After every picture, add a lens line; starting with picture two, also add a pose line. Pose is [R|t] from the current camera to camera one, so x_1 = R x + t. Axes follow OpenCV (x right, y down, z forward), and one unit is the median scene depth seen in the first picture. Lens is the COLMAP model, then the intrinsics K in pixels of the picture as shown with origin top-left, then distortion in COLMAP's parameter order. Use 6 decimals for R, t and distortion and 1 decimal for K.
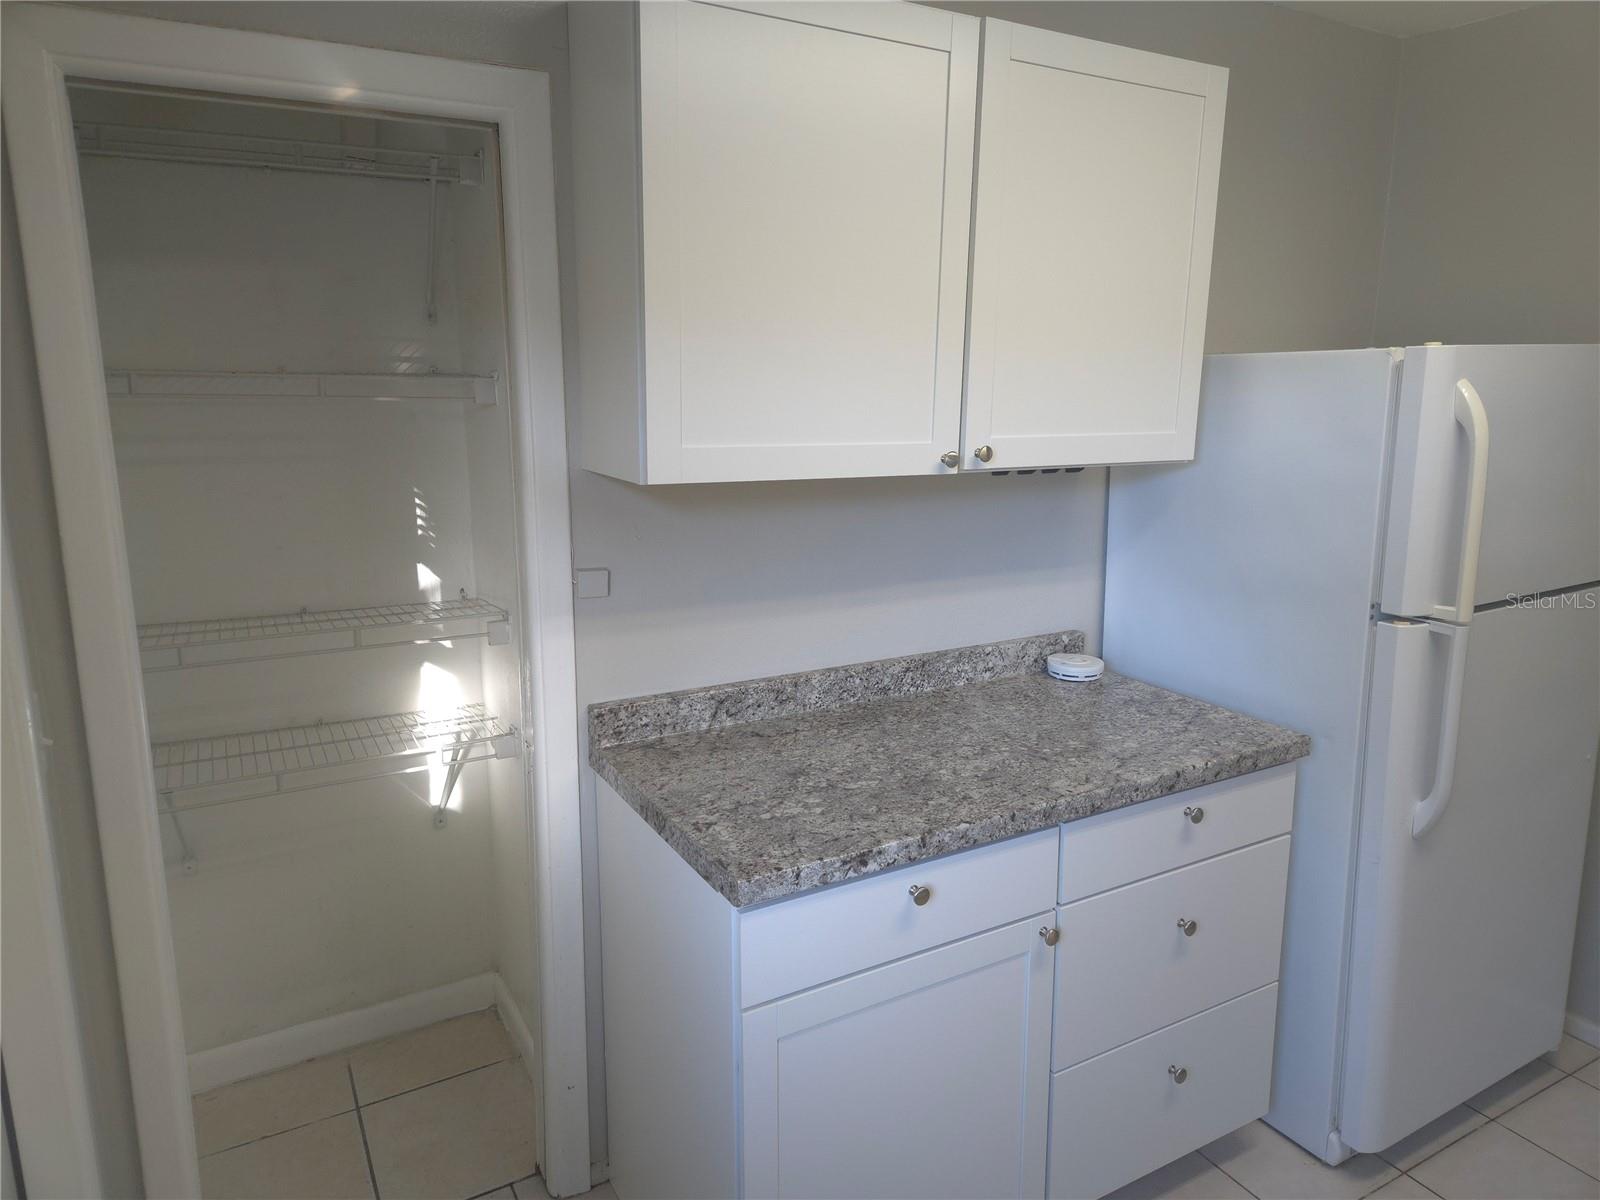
lens RADIAL K [[1077.9, 0, 805.2], [0, 1077.9, 594.1], [0, 0, 1]] dist [0.036706, -0.007951]
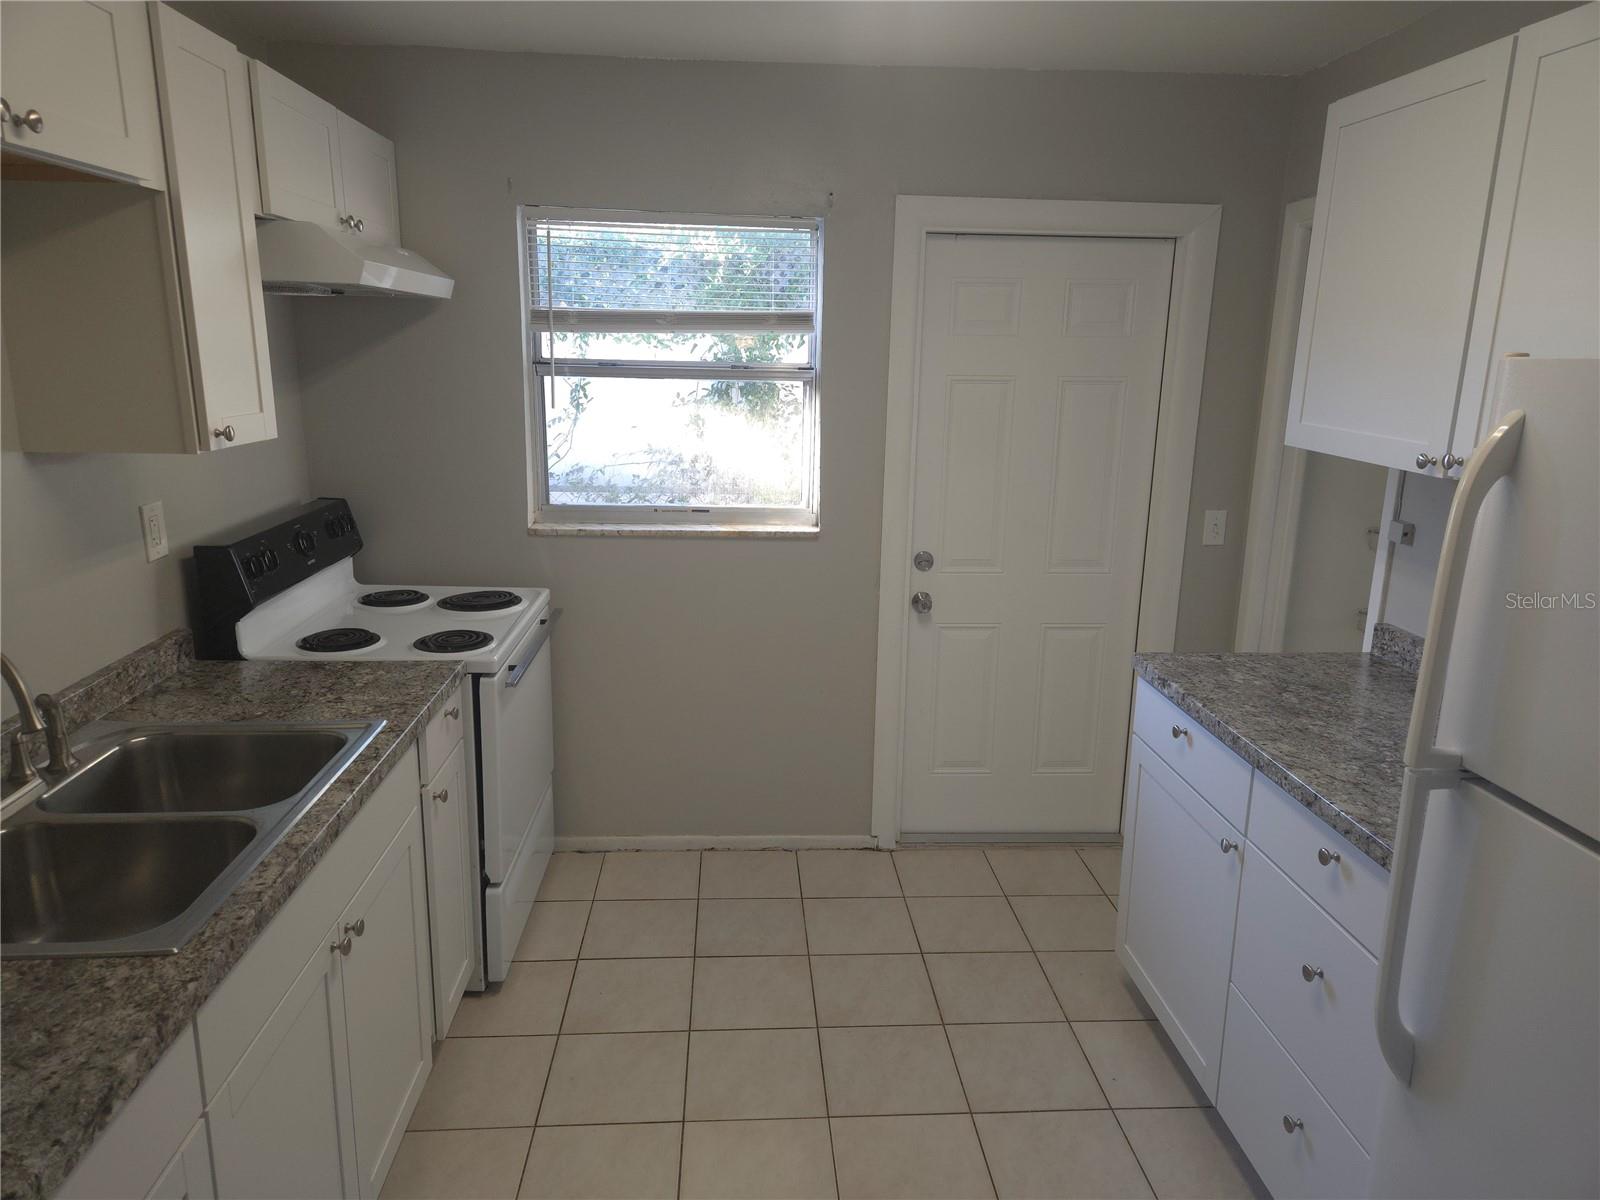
lens RADIAL K [[1077.9, 0, 803.1], [0, 1077.9, 600.8], [0, 0, 1]] dist [0.036706, -0.007951]
pose [[-0.426207, 0.211618, -0.879526, 1.436474], [-0.193376, 0.928468, 0.317101, -0.236466], [0.883716, 0.305230, -0.354797, 0.906538]]
